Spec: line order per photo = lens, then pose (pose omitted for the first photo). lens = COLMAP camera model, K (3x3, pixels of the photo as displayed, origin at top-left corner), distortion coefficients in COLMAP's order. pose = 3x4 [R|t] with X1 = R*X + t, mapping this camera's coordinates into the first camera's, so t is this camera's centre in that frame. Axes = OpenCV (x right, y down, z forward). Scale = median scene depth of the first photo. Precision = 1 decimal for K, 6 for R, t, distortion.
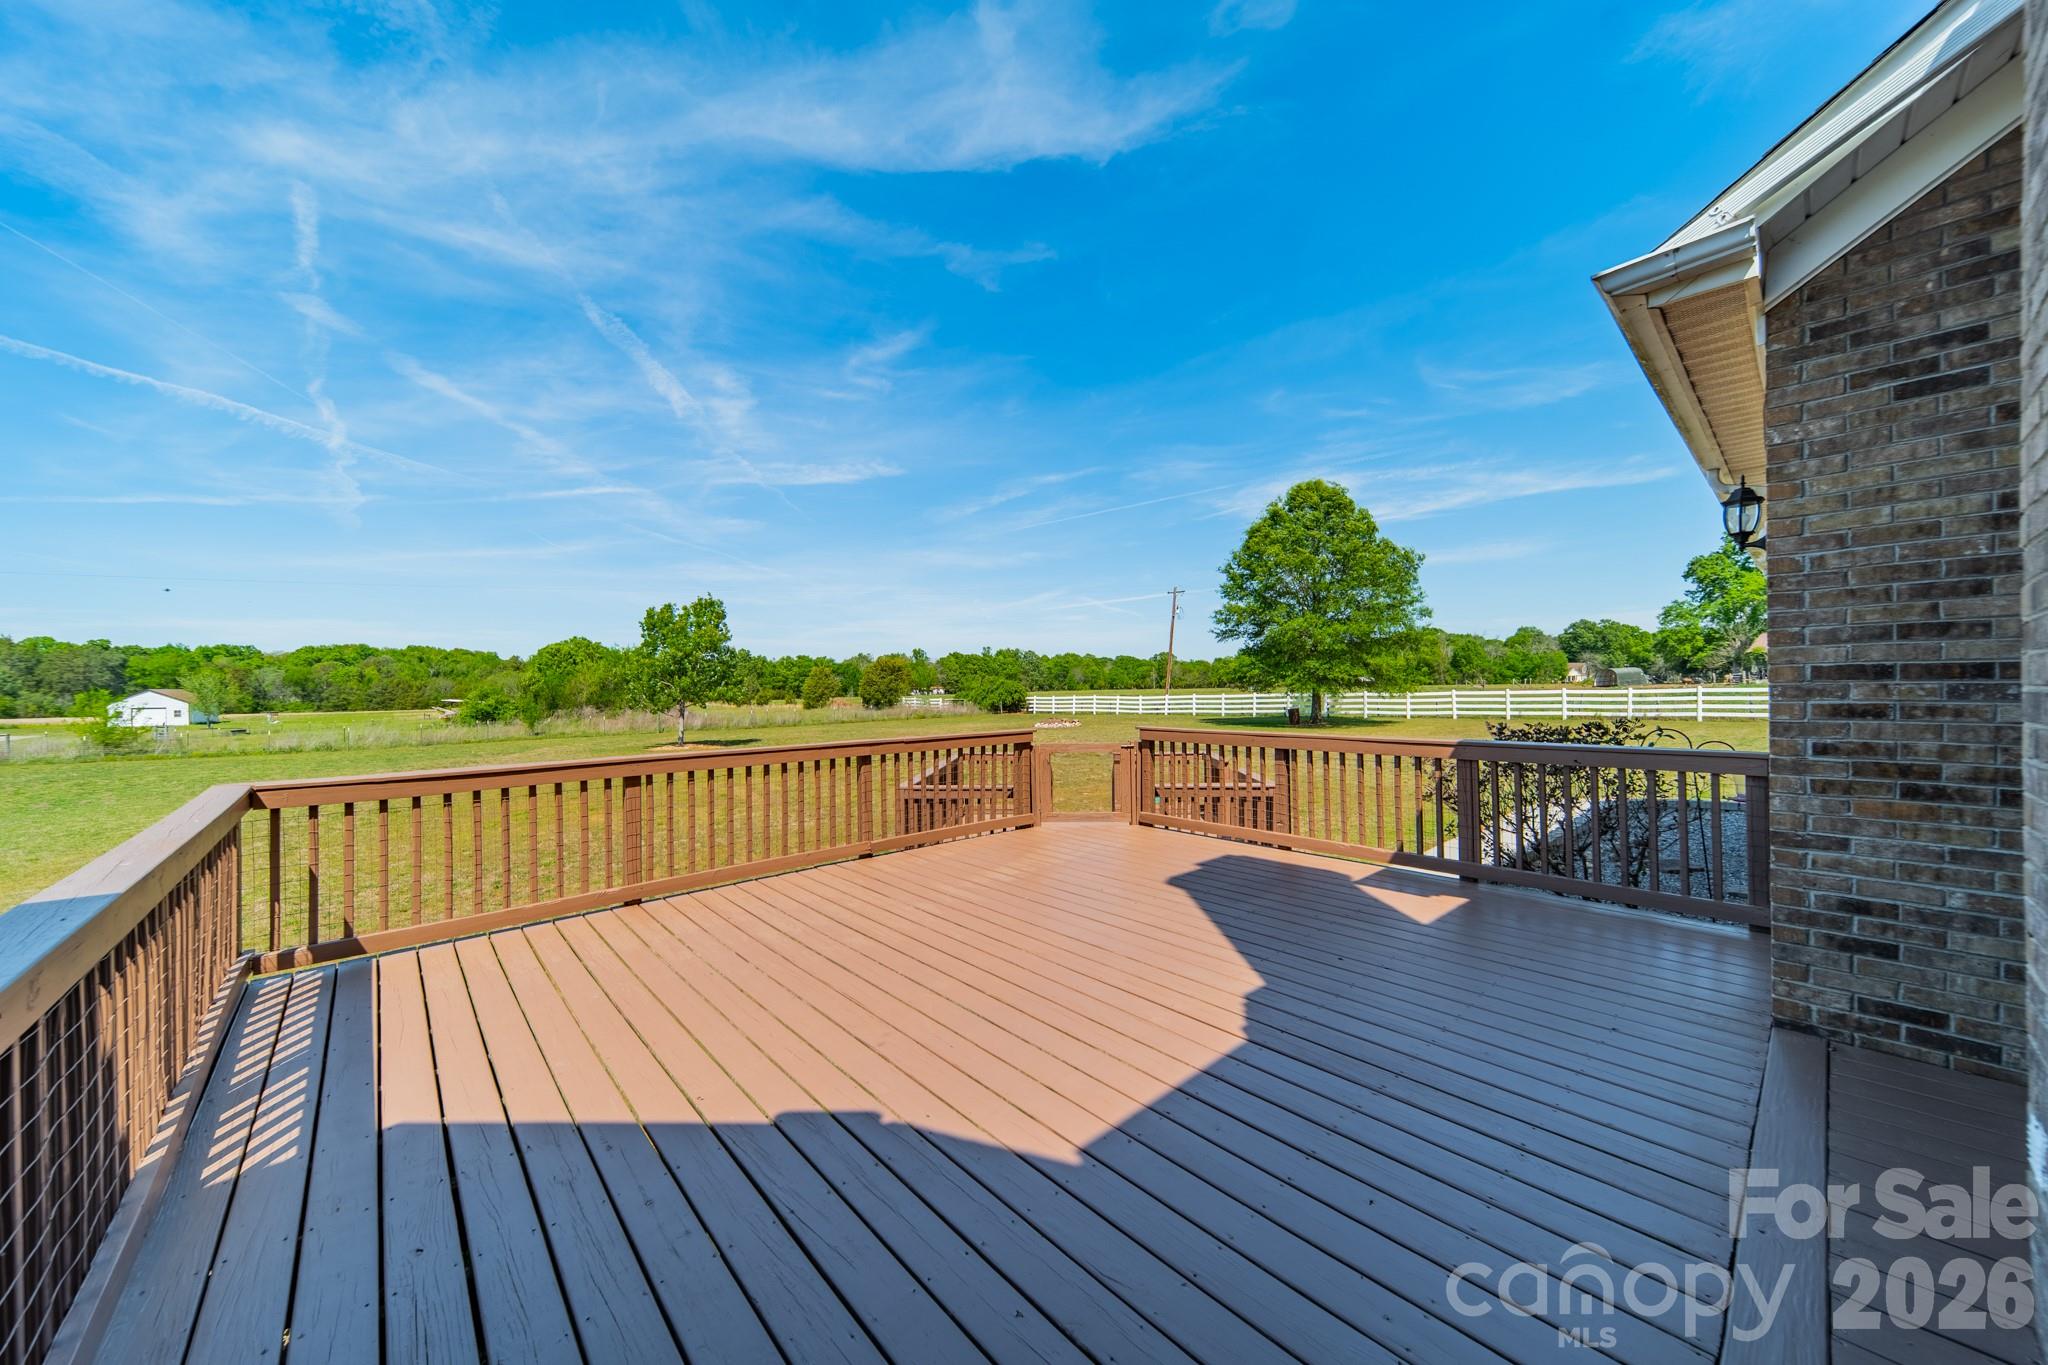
lens RADIAL K [[725.6, 0, 1036.4], [0, 725.6, 687.4], [0, 0, 1]] dist [0.012575, -0.000087]
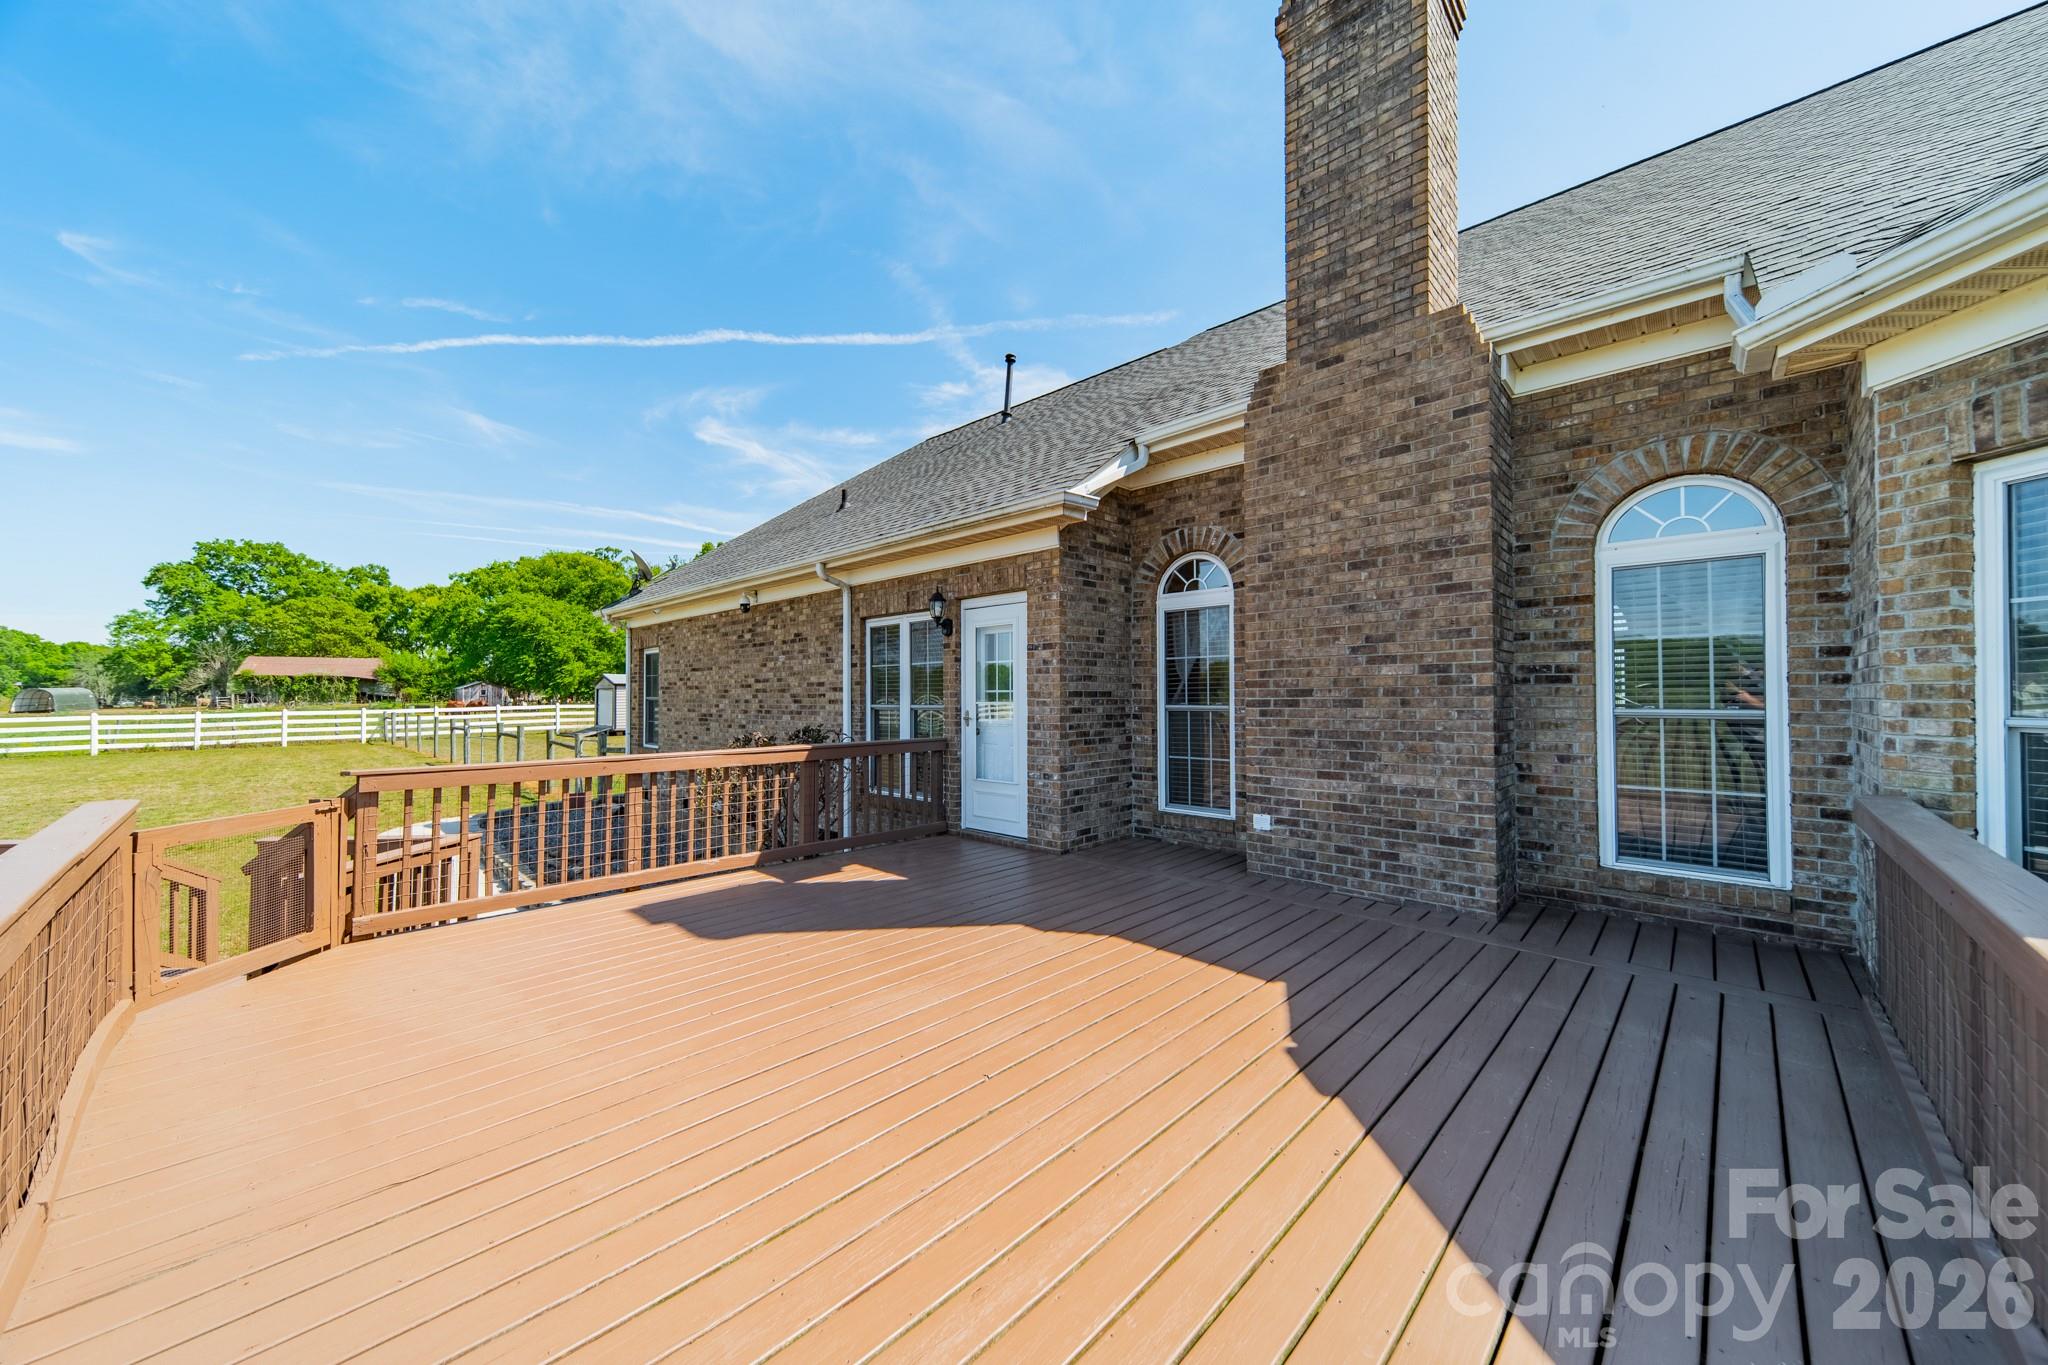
lens RADIAL K [[722.9, 0, 1024.0], [0, 722.9, 682.5], [0, 0, 1]] dist [0.005938, -0.000099]
pose [[-0.057603, 0.032929, 0.997796, -0.468850], [0.007393, 0.999443, -0.032556, 0.006506], [-0.998312, 0.005501, -0.057814, 0.501772]]
